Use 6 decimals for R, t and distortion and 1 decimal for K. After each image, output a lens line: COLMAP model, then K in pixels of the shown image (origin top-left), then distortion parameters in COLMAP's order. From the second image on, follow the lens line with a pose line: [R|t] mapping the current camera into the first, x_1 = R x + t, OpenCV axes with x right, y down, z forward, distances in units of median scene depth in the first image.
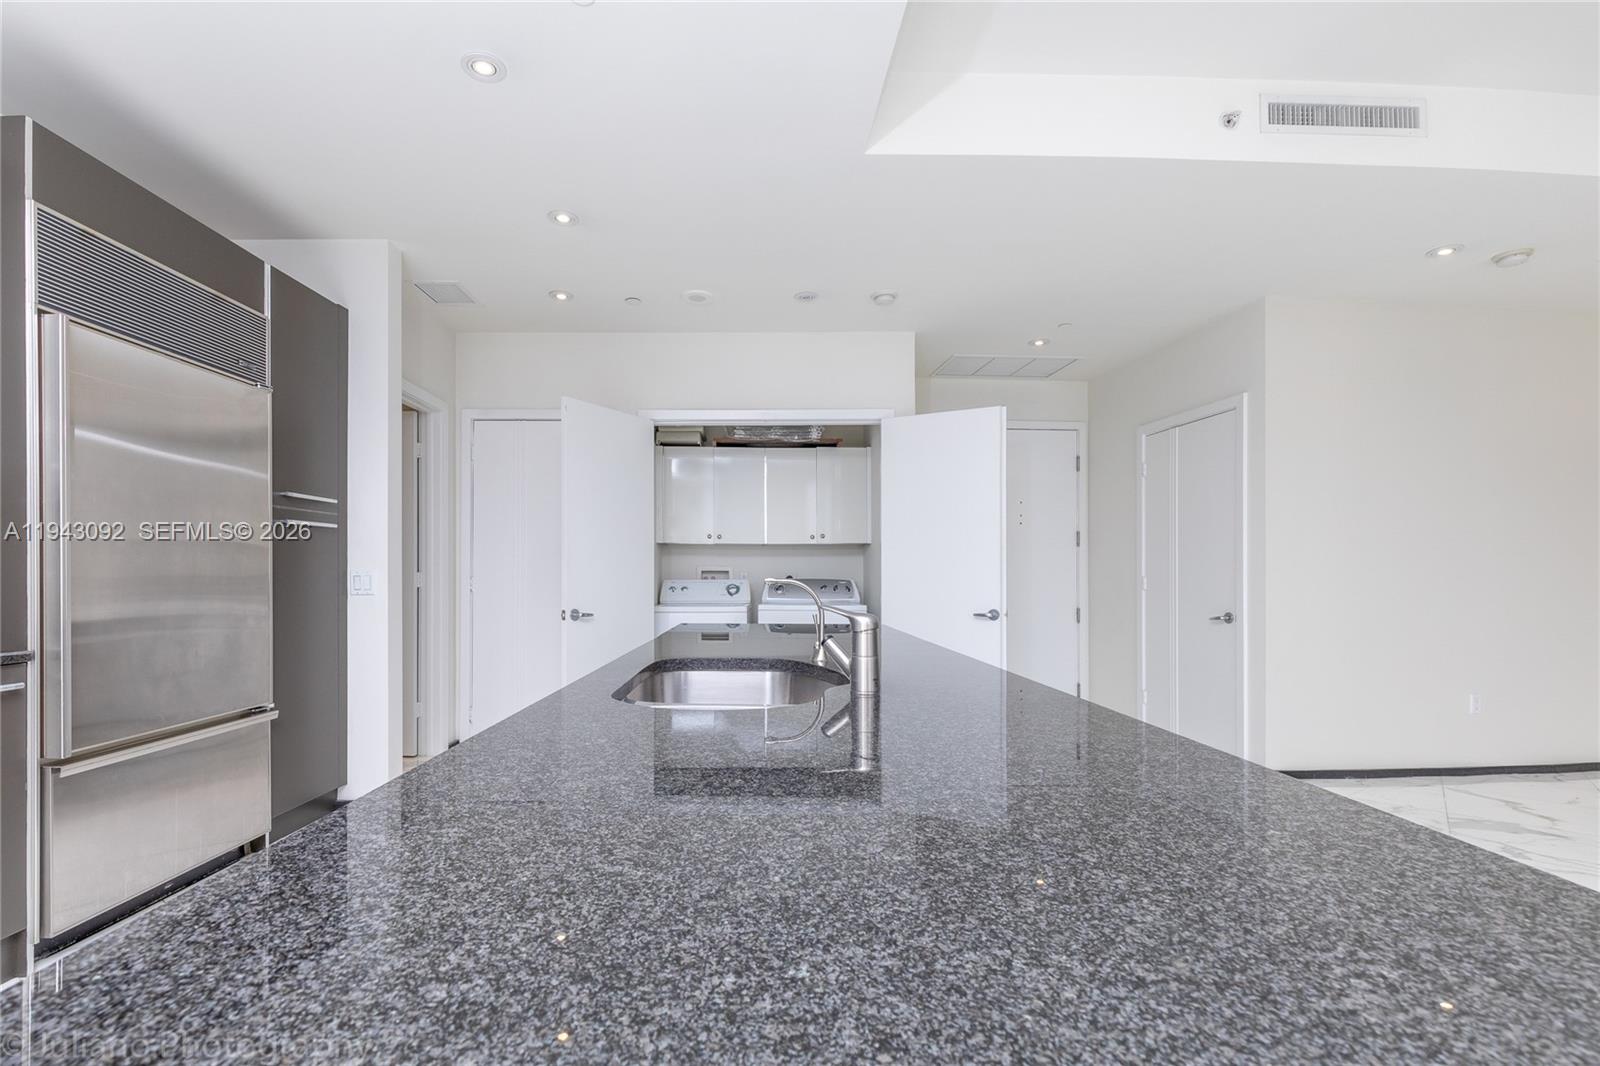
lens RADIAL K [[739.9, 0, 759.0], [0, 739.9, 565.1], [0, 0, 1]] dist [-0.000598, -0.000058]
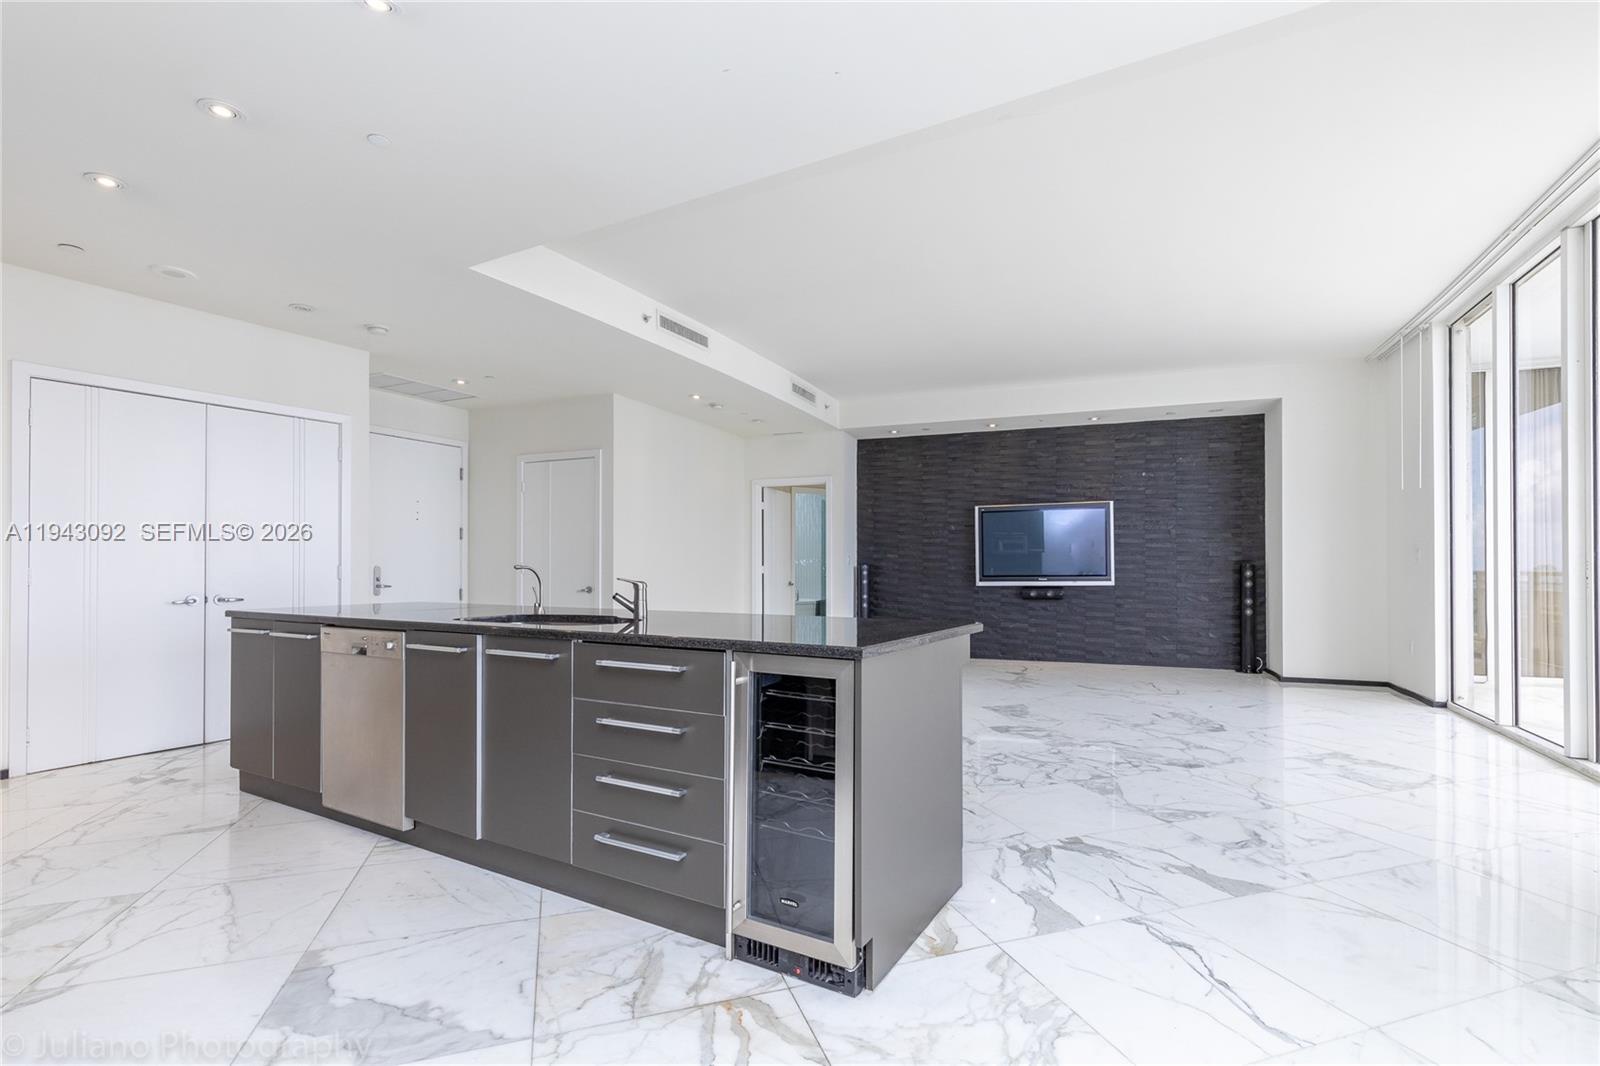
lens RADIAL K [[715.4, 0, 799.8], [0, 715.4, 554.1], [0, 0, 1]] dist [0.008295, -0.000074]
pose [[0.510080, 0.006462, 0.860103, -0.548438], [-0.007948, 0.999964, -0.002799, -0.004533], [-0.860090, -0.005408, 0.510113, -0.198081]]
